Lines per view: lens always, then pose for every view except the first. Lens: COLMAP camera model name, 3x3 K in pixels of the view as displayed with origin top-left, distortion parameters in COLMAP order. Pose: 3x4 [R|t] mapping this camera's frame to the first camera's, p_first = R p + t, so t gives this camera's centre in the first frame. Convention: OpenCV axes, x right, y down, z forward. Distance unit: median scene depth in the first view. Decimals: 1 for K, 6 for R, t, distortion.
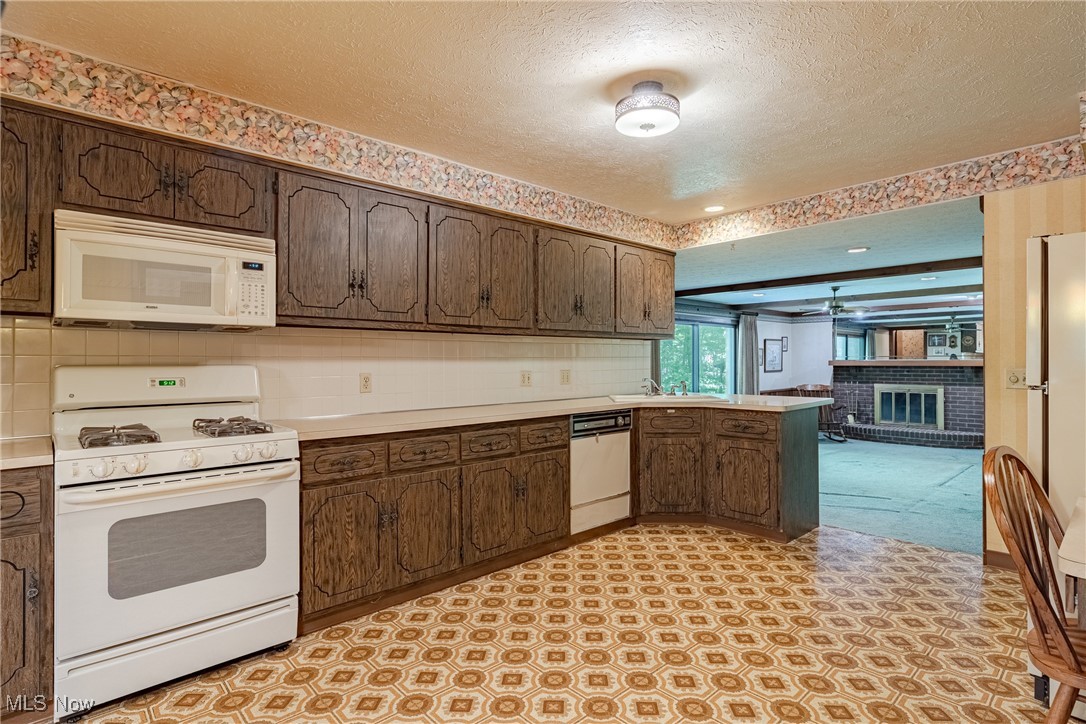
lens RADIAL K [[543.7, 0, 541.7], [0, 543.7, 358.1], [0, 0, 1]] dist [0.000281, 0.000101]
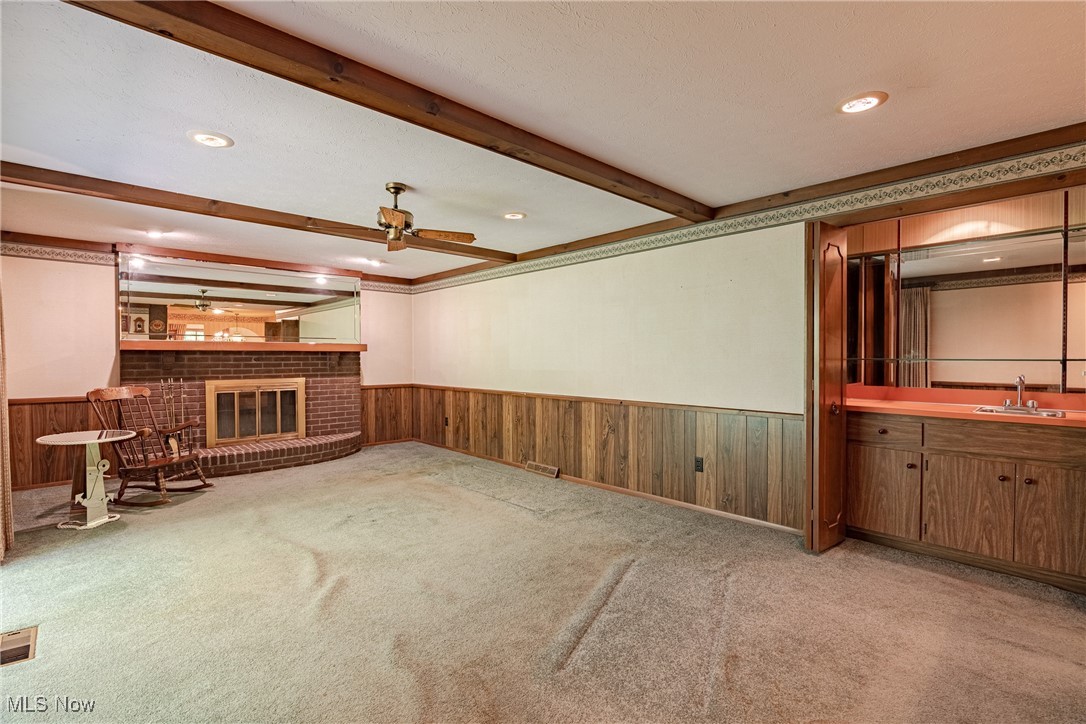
lens RADIAL K [[498.4, 0, 542.0], [0, 498.4, 358.8], [0, 0, 1]] dist [-0.002493, -0.000231]
pose [[-0.003197, -0.000701, 0.999995, 0.057275], [-0.004520, 0.999990, 0.000686, 0.021669], [-0.999985, -0.004518, -0.003201, 0.647989]]
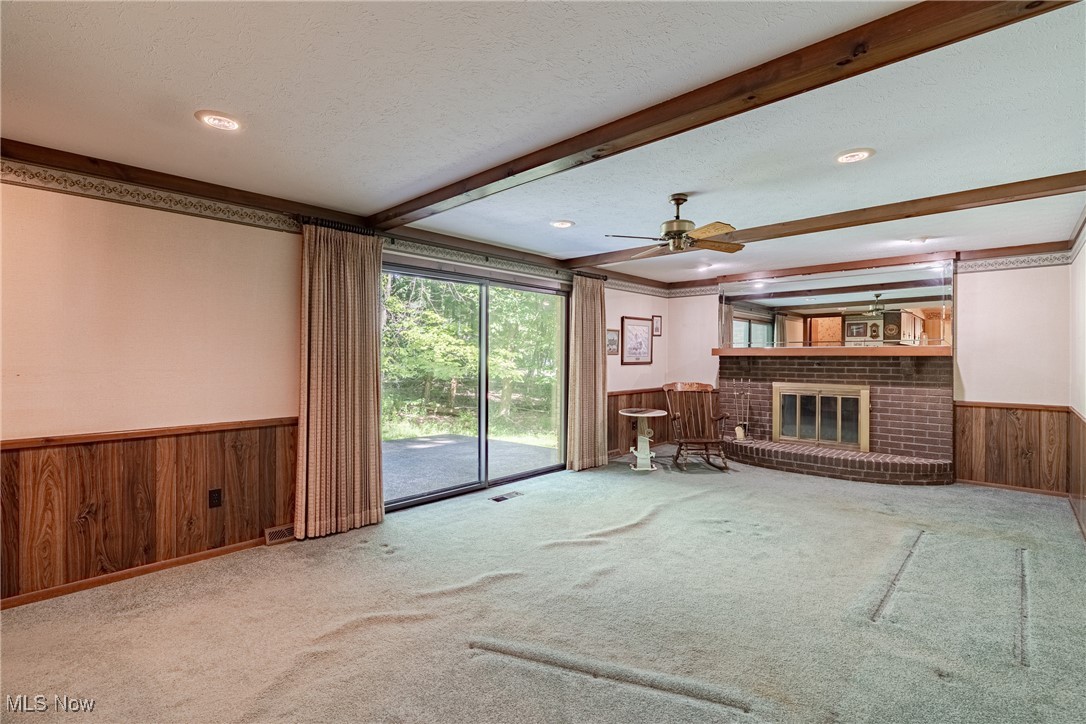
lens RADIAL K [[498.4, 0, 542.0], [0, 498.4, 358.8], [0, 0, 1]] dist [-0.002493, -0.000231]
pose [[0.997431, 0.006156, 0.071375, 0.282716], [-0.006804, 0.999938, 0.008845, 0.014534], [-0.071316, -0.009308, 0.997410, 0.402558]]
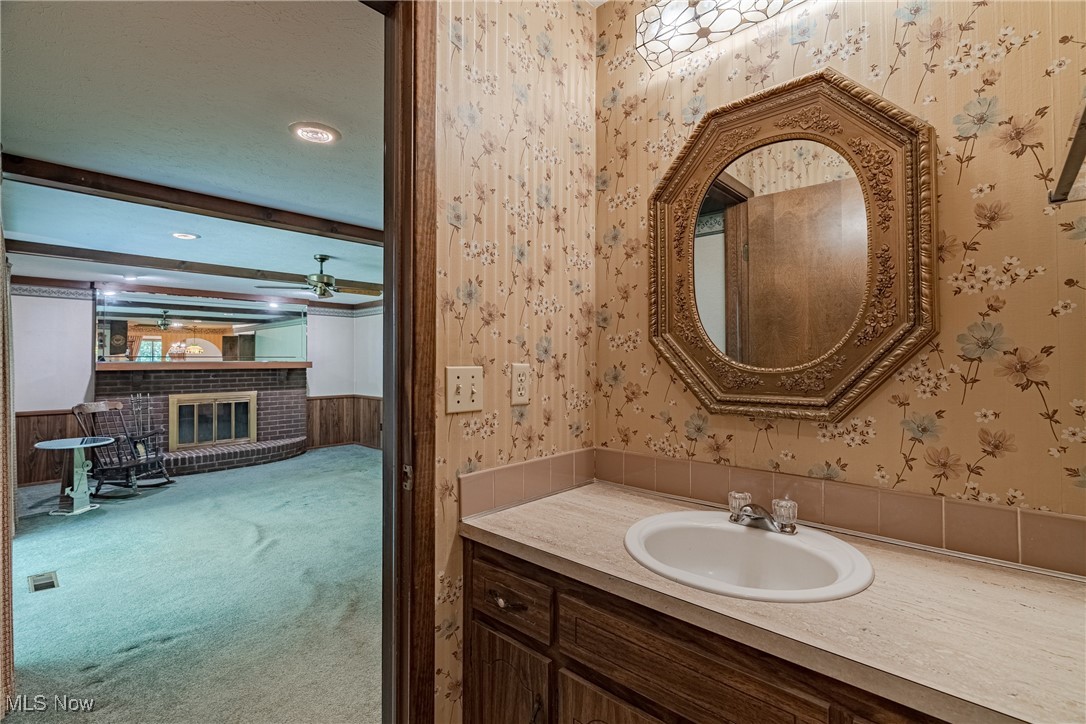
lens RADIAL K [[495.3, 0, 542.1], [0, 495.3, 347.8], [0, 0, 1]] dist [-0.000800, 0.000103]
pose [[-0.068545, 0.029042, 0.997225, -0.080435], [-0.001451, 0.999572, -0.029210, 0.003601], [-0.997647, -0.003449, -0.068473, 0.571113]]
